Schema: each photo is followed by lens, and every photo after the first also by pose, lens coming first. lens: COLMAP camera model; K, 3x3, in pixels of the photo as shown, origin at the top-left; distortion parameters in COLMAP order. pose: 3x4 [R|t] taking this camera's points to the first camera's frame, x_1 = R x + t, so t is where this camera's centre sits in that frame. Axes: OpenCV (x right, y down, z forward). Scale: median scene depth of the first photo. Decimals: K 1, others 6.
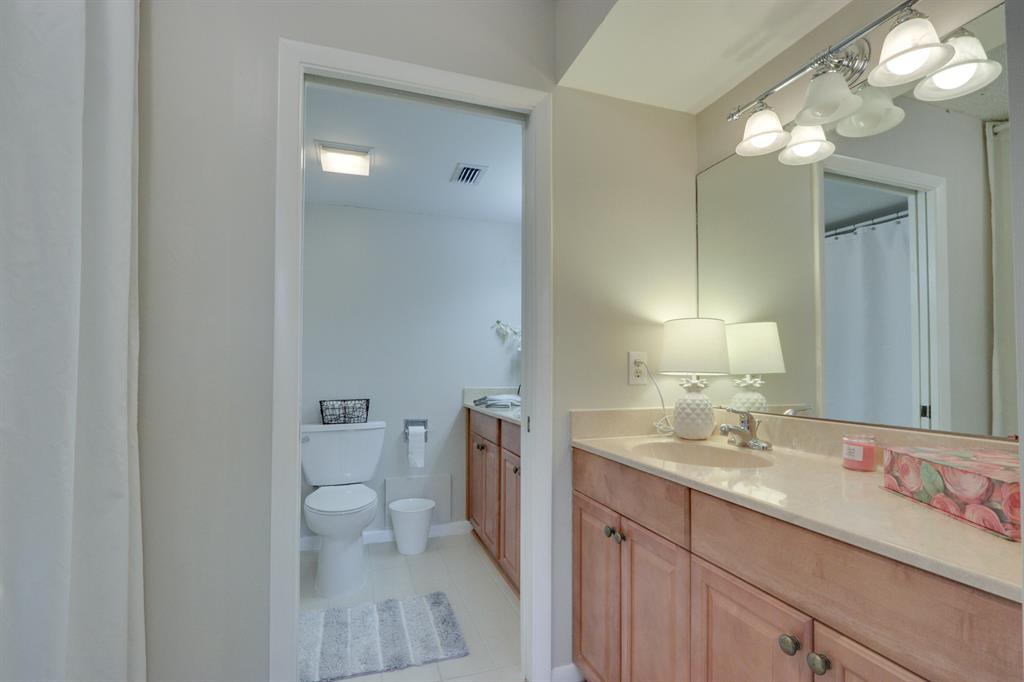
lens RADIAL K [[470.1, 0, 510.8], [0, 470.1, 355.2], [0, 0, 1]] dist [-0.024321, 0.006237]
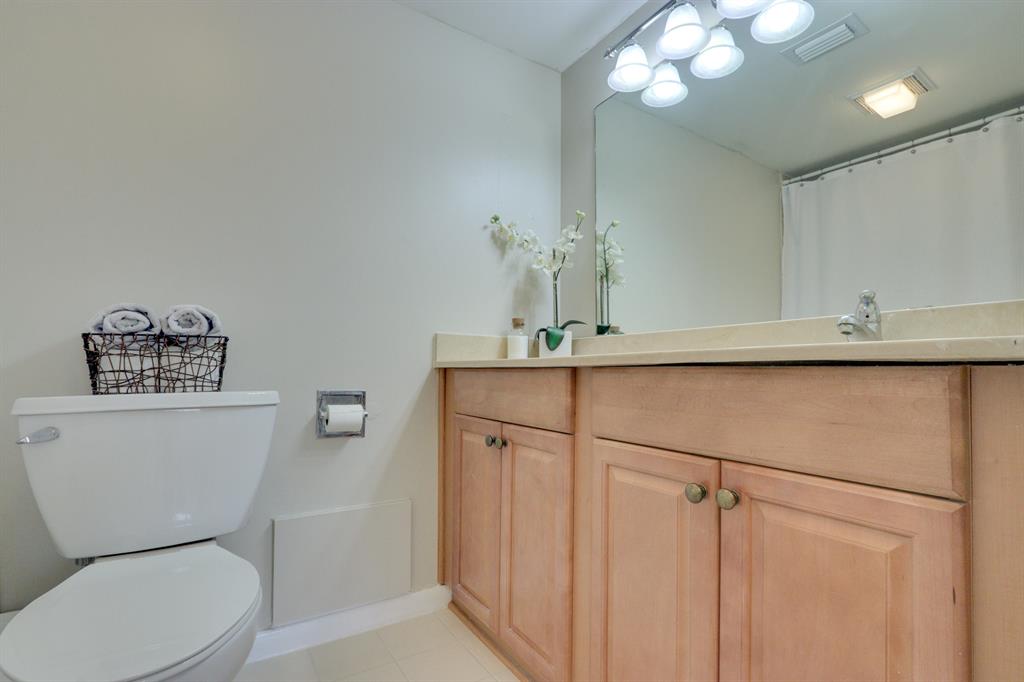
lens RADIAL K [[470.1, 0, 510.8], [0, 470.1, 355.2], [0, 0, 1]] dist [-0.024321, 0.006237]
pose [[0.970876, 0.008588, 0.239427, -0.266501], [-0.007582, 0.999958, -0.005121, 0.177880], [-0.239461, 0.003157, 0.970901, 0.862977]]
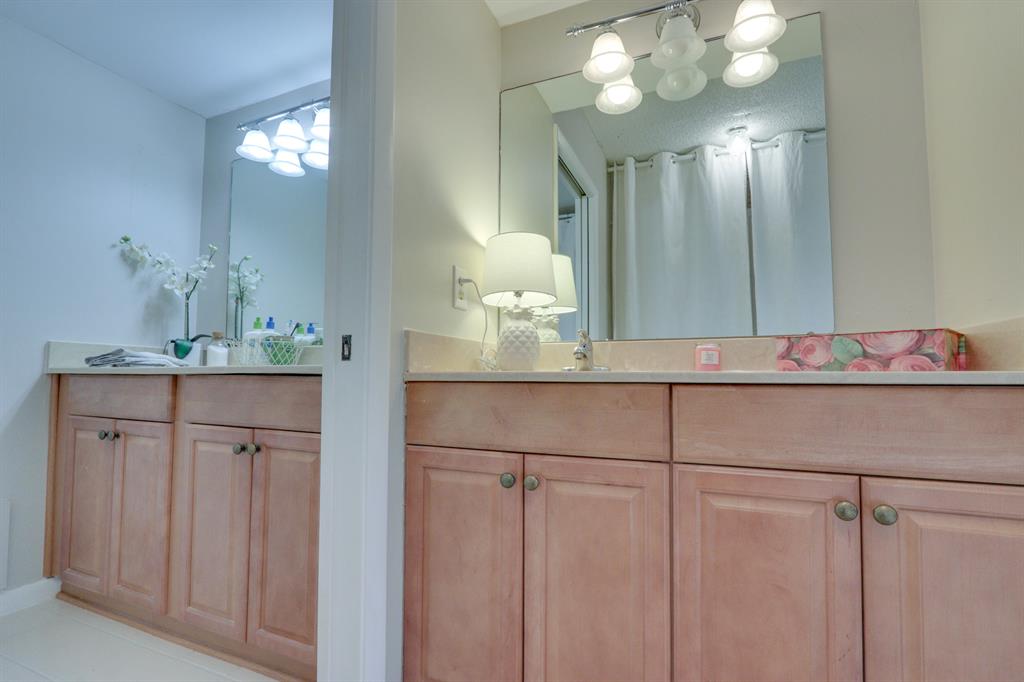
lens RADIAL K [[470.1, 0, 510.8], [0, 470.1, 355.2], [0, 0, 1]] dist [-0.024321, 0.006237]
pose [[0.661307, 0.032096, 0.749428, -0.271599], [-0.023752, 0.999479, -0.021846, 0.157838], [-0.749739, -0.003354, 0.661725, 0.407736]]
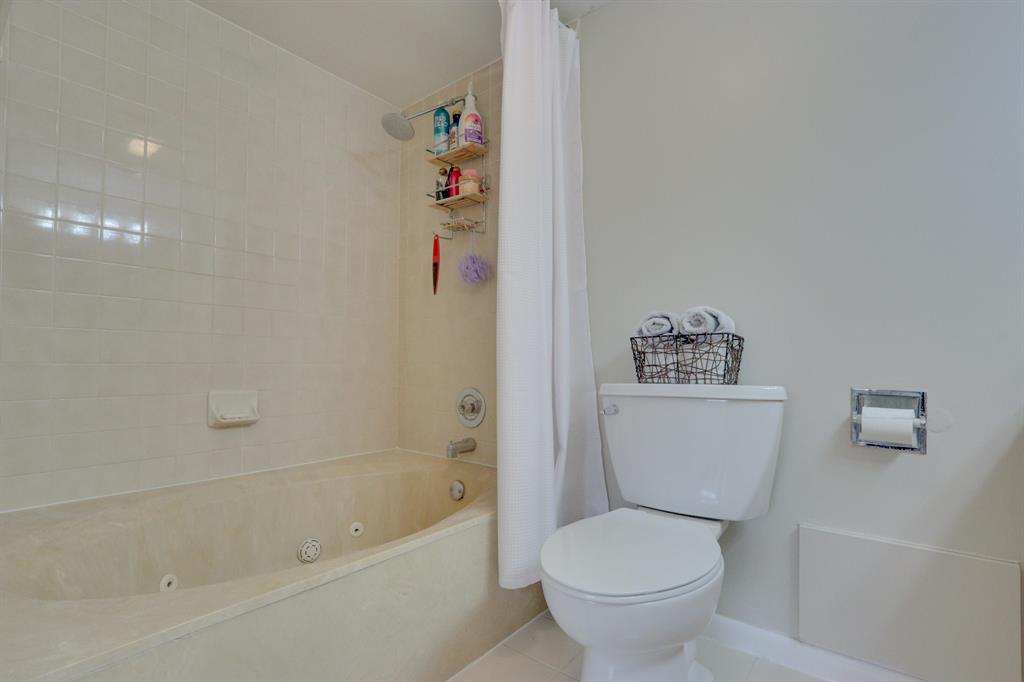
lens RADIAL K [[470.1, 0, 510.8], [0, 470.1, 355.2], [0, 0, 1]] dist [-0.024321, 0.006237]
pose [[0.539755, -0.018486, -0.841619, -0.089776], [0.022950, 0.999710, -0.007241, 0.182444], [0.841509, -0.015407, 0.540023, 0.950010]]
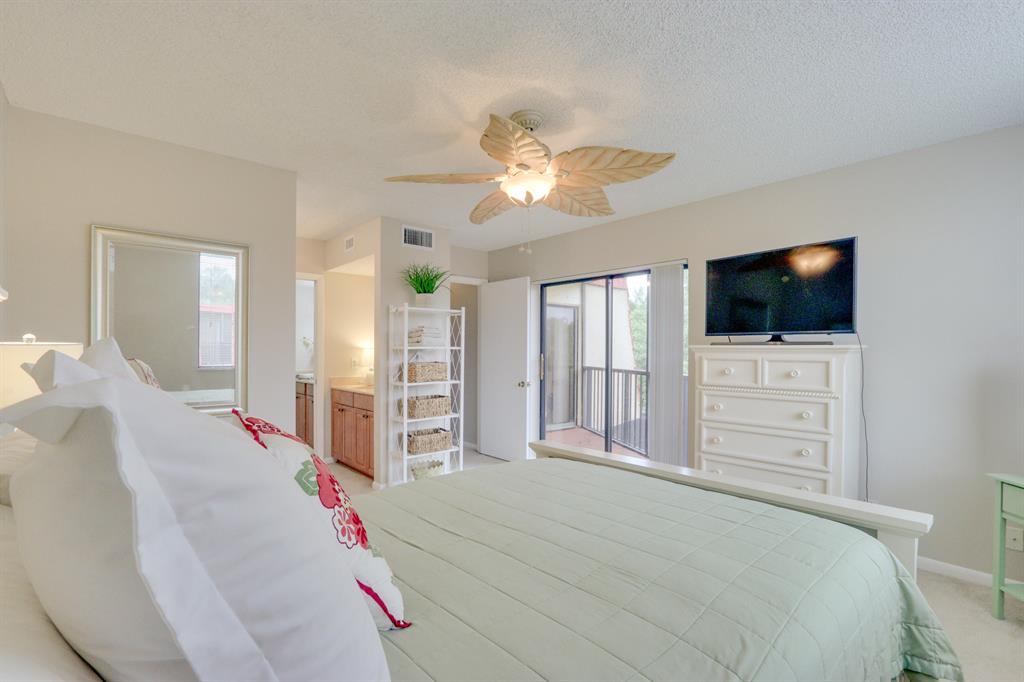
lens RADIAL K [[470.1, 0, 510.8], [0, 470.1, 355.2], [0, 0, 1]] dist [-0.024321, 0.006237]
pose [[0.920864, 0.005870, 0.389839, 0.012460], [-0.019630, 0.999316, 0.031324, -0.144453], [-0.389389, -0.036498, 0.920350, -2.249781]]
